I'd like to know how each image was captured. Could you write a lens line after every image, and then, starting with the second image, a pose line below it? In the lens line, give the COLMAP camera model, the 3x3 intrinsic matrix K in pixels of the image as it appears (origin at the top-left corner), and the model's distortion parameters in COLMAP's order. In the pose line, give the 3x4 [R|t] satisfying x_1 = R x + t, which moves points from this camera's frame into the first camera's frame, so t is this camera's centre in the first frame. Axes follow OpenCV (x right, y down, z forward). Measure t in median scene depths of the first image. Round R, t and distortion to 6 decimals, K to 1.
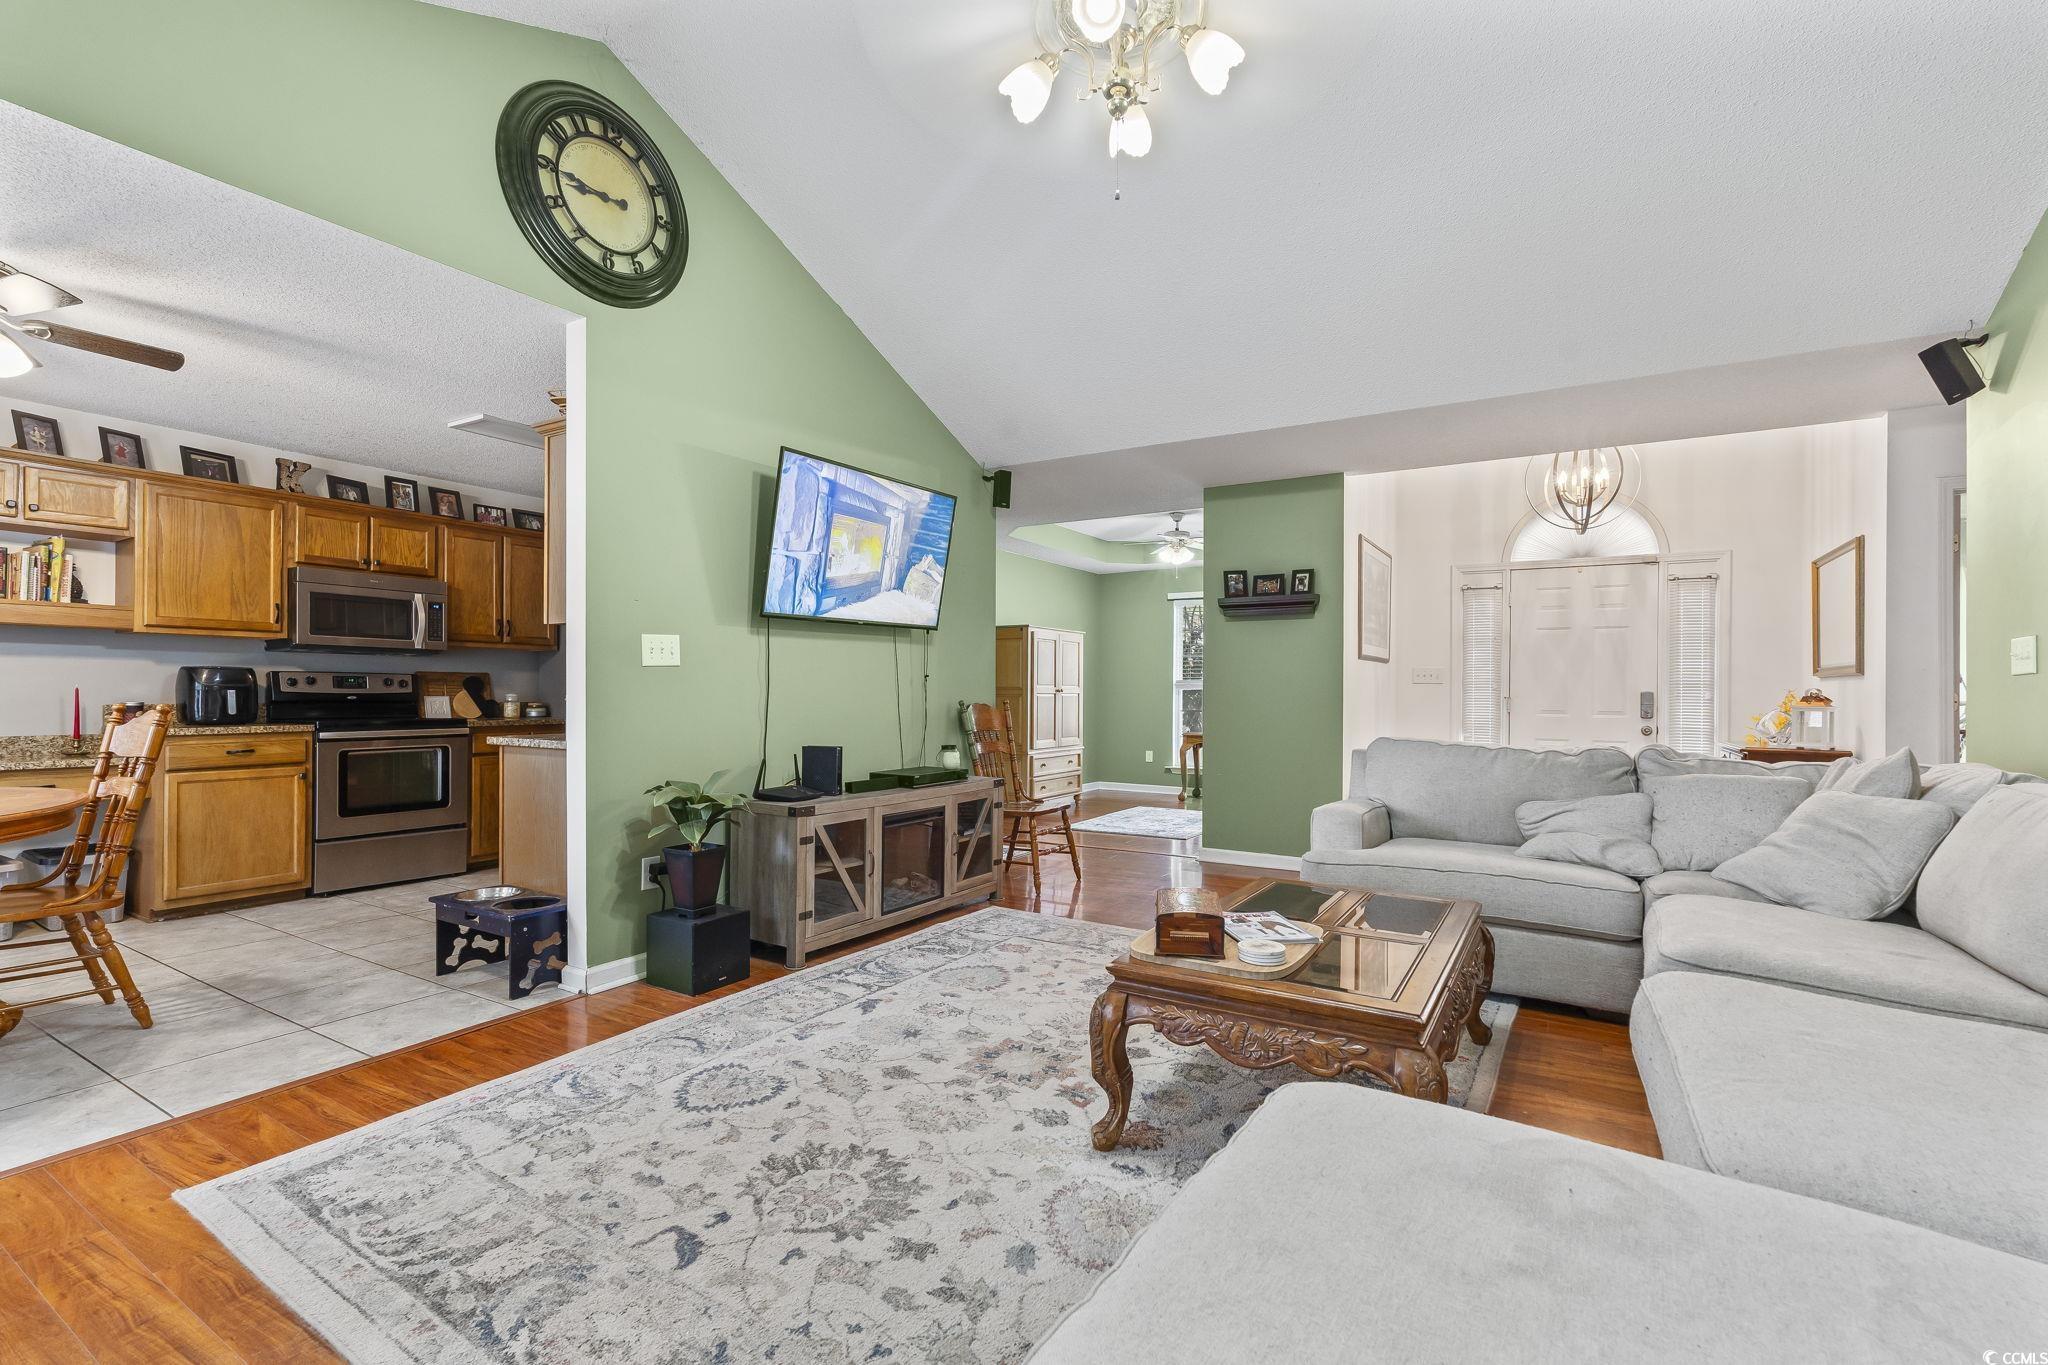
lens RADIAL K [[912.7, 0, 1026.7], [0, 912.7, 688.4], [0, 0, 1]] dist [-0.003309, -0.000070]
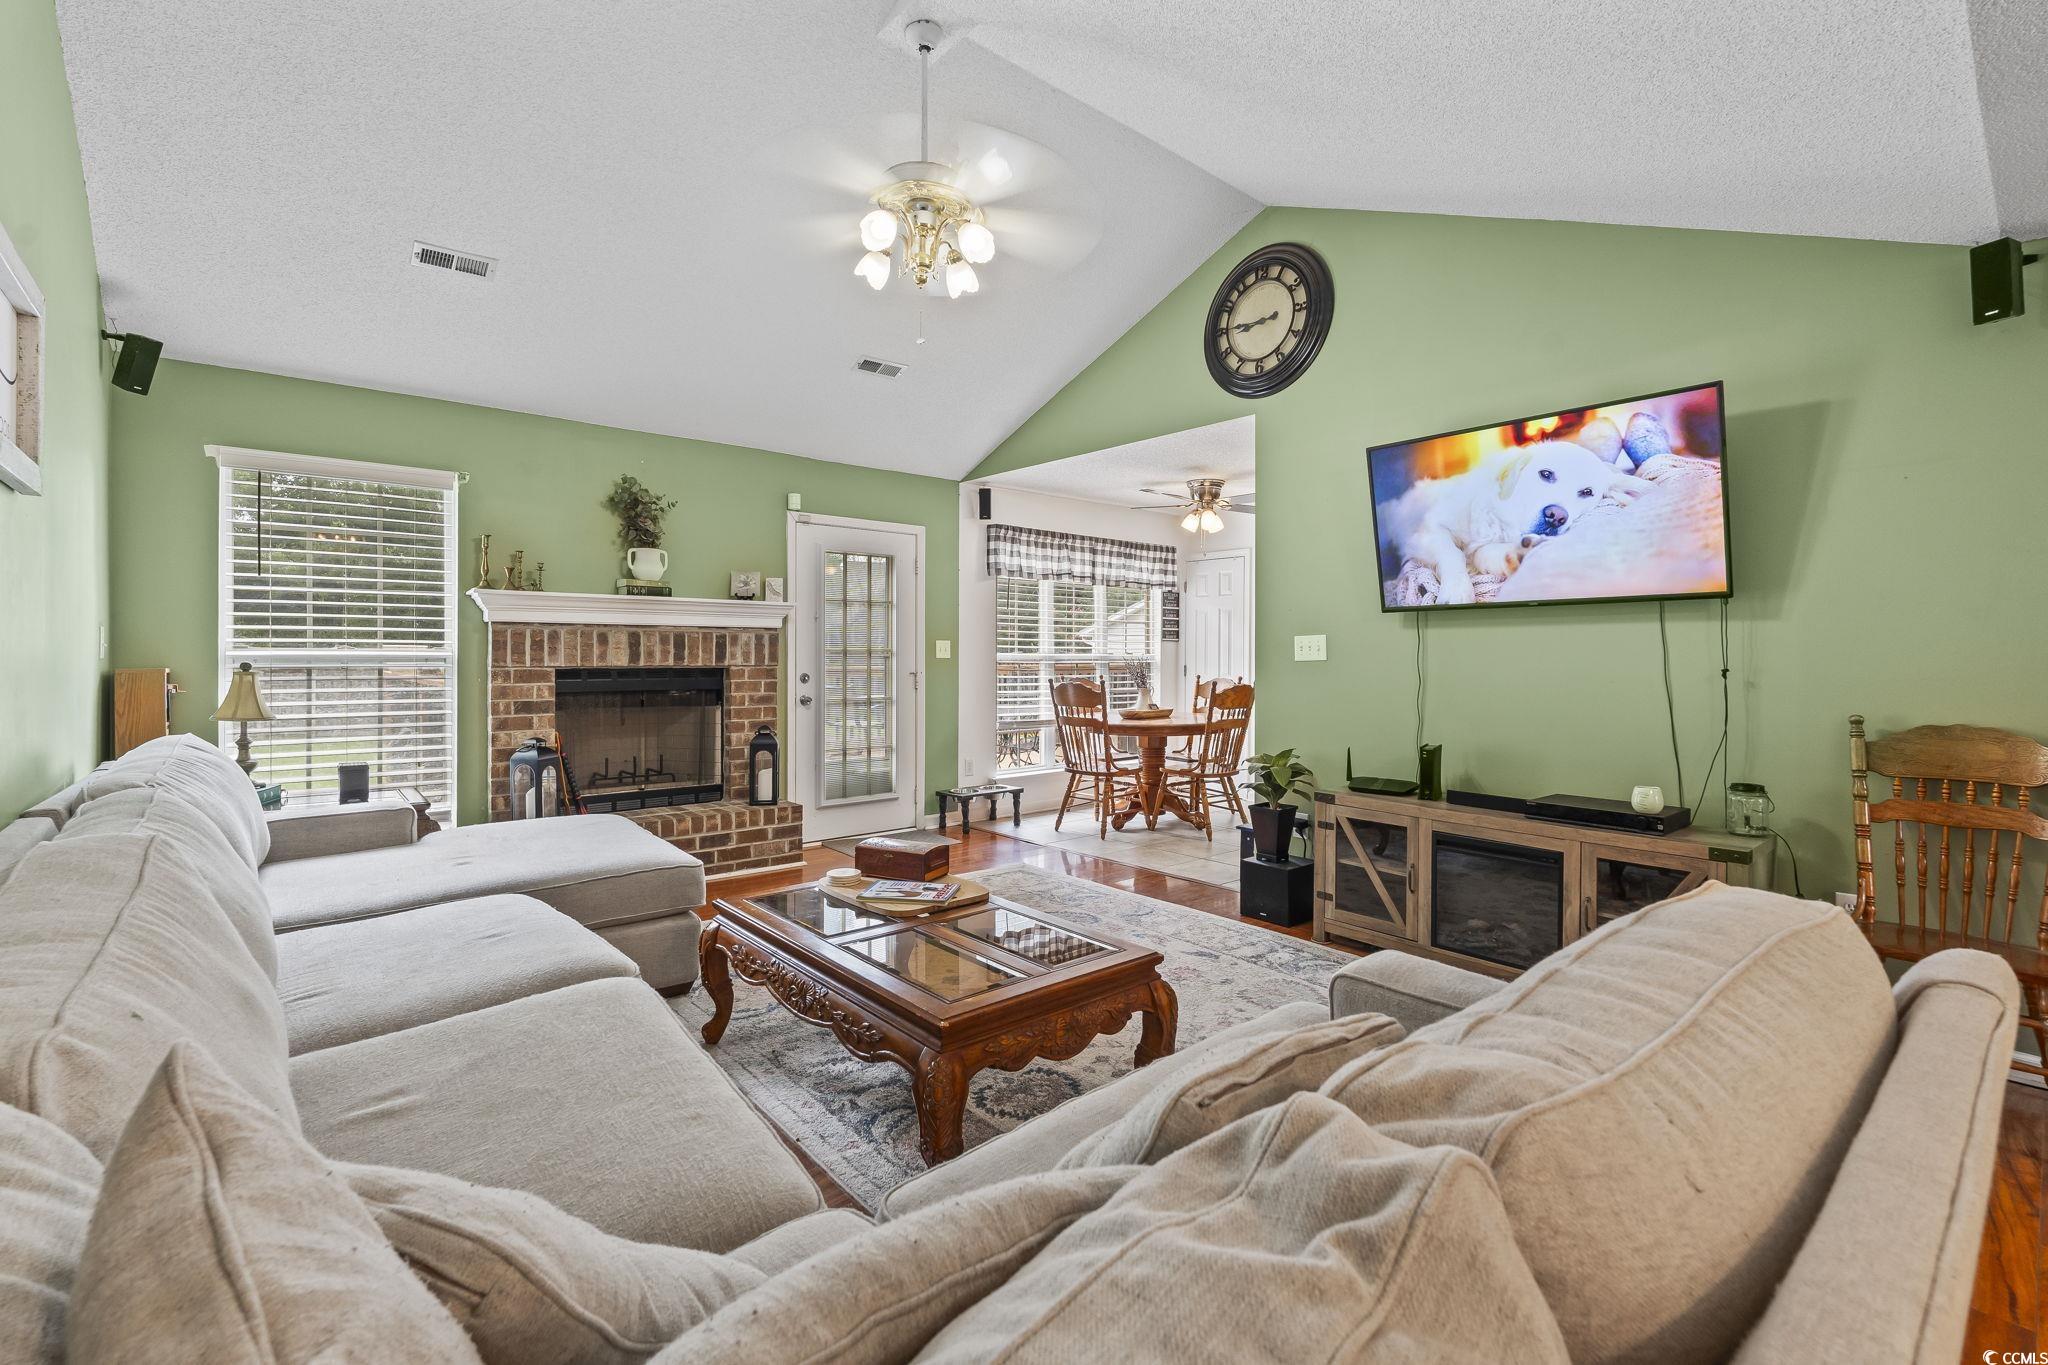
lens RADIAL K [[905.1, 0, 1015.9], [0, 905.1, 655.0], [0, 0, 1]] dist [-0.001051, 0.000077]
pose [[-0.312718, -0.003688, -0.949839, 0.716803], [-0.006542, 0.999977, -0.001729, -0.022326], [0.949823, 0.005673, -0.312735, 0.811930]]
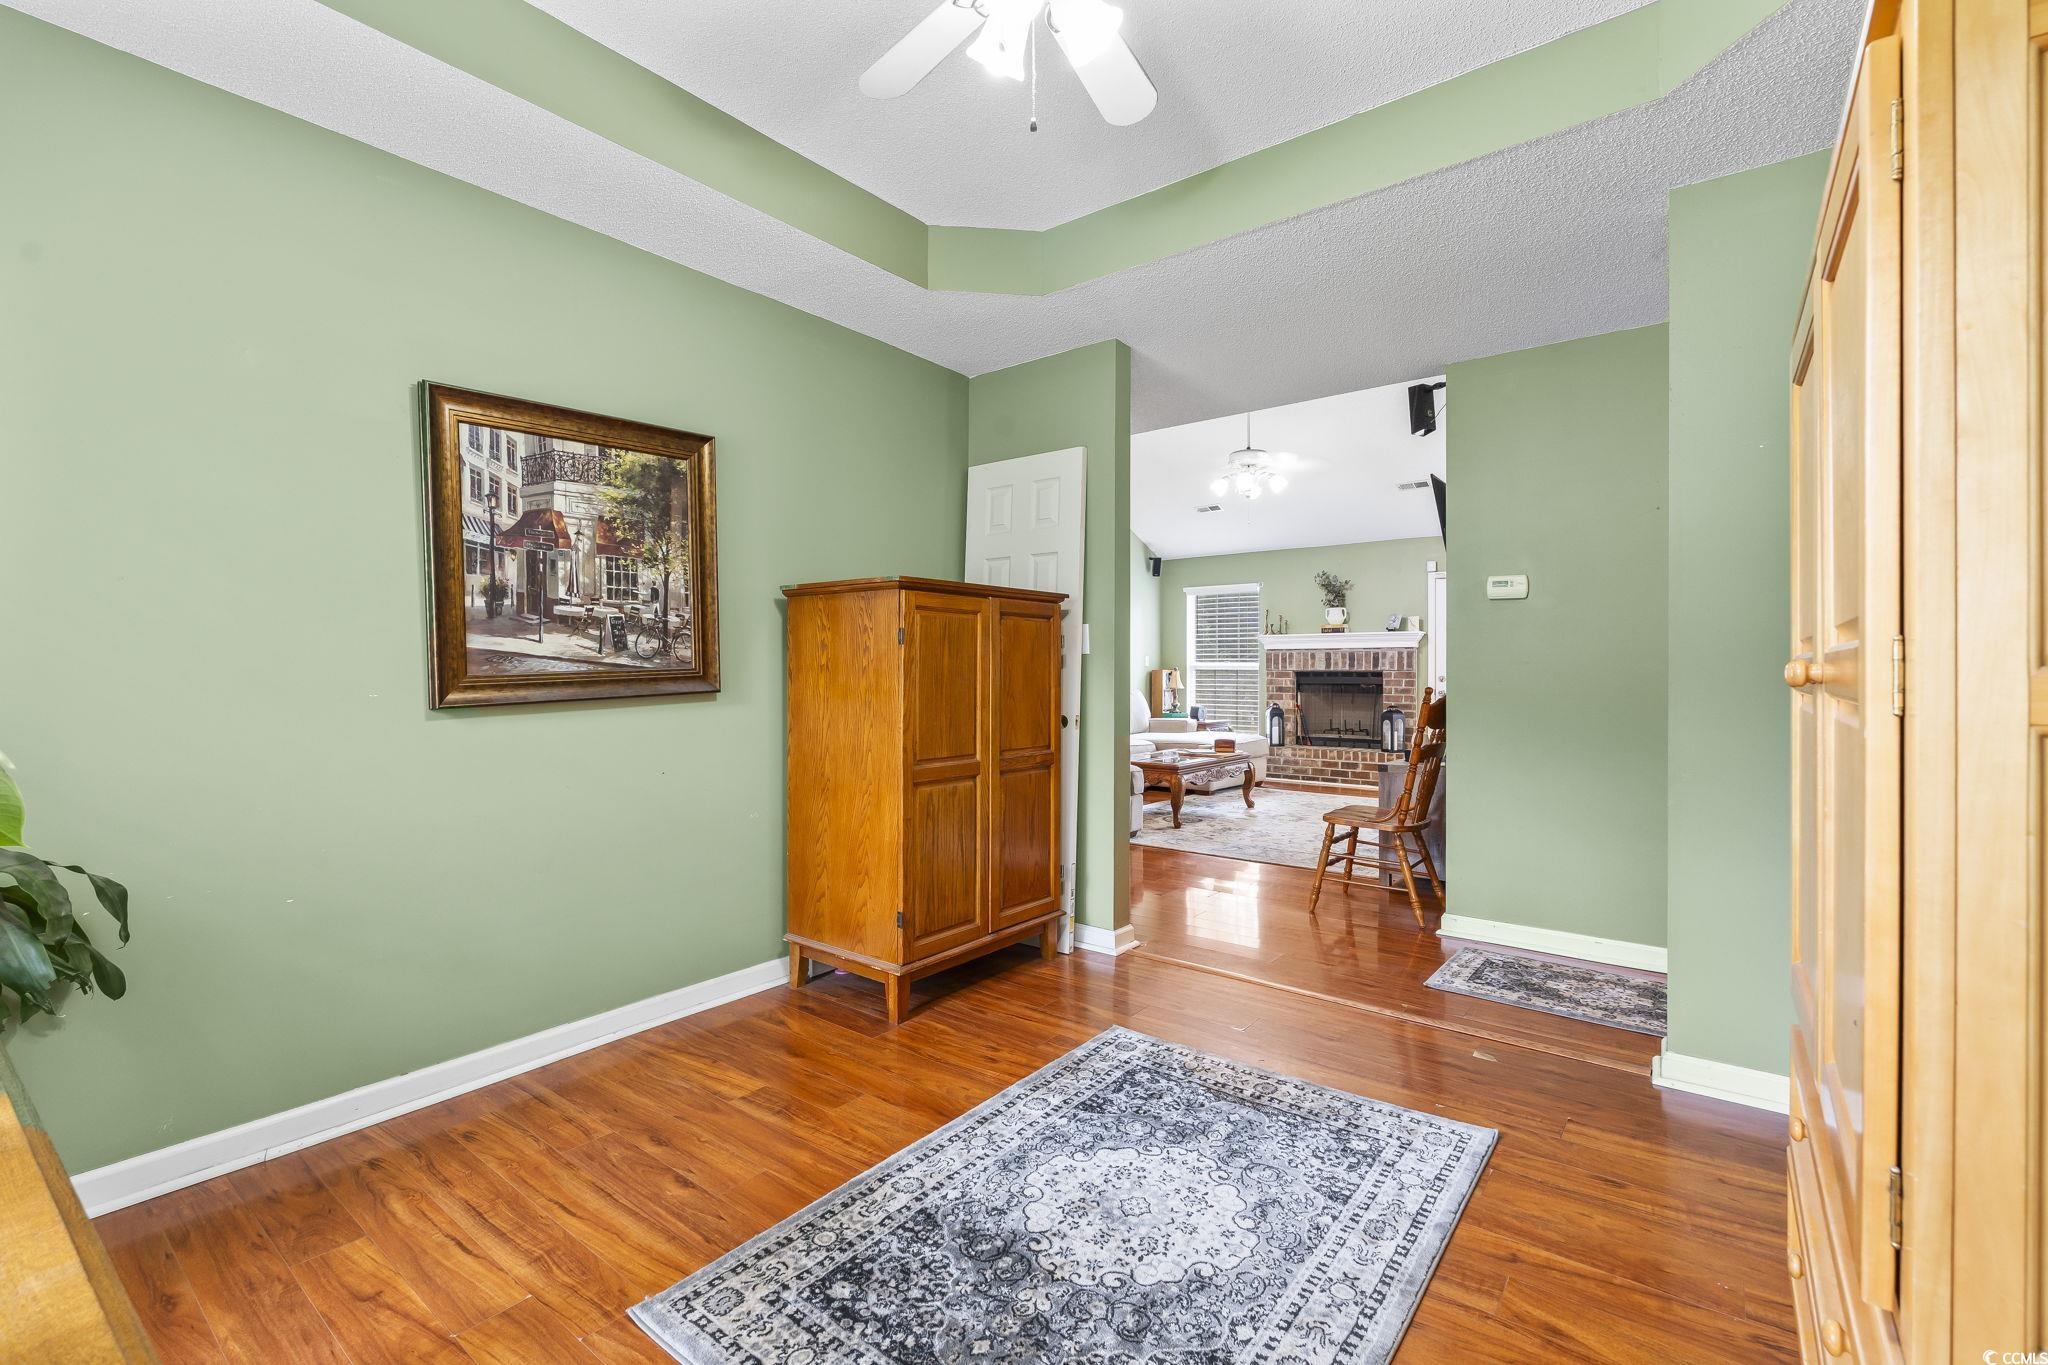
lens RADIAL K [[906.5, 0, 1026.9], [0, 906.5, 670.7], [0, 0, 1]] dist [-0.001419, -0.000046]
pose [[-0.993625, -0.006704, 0.112540, 0.268327], [-0.007118, 0.999969, -0.003278, 0.005390], [-0.112514, -0.004058, -0.993642, 2.214959]]
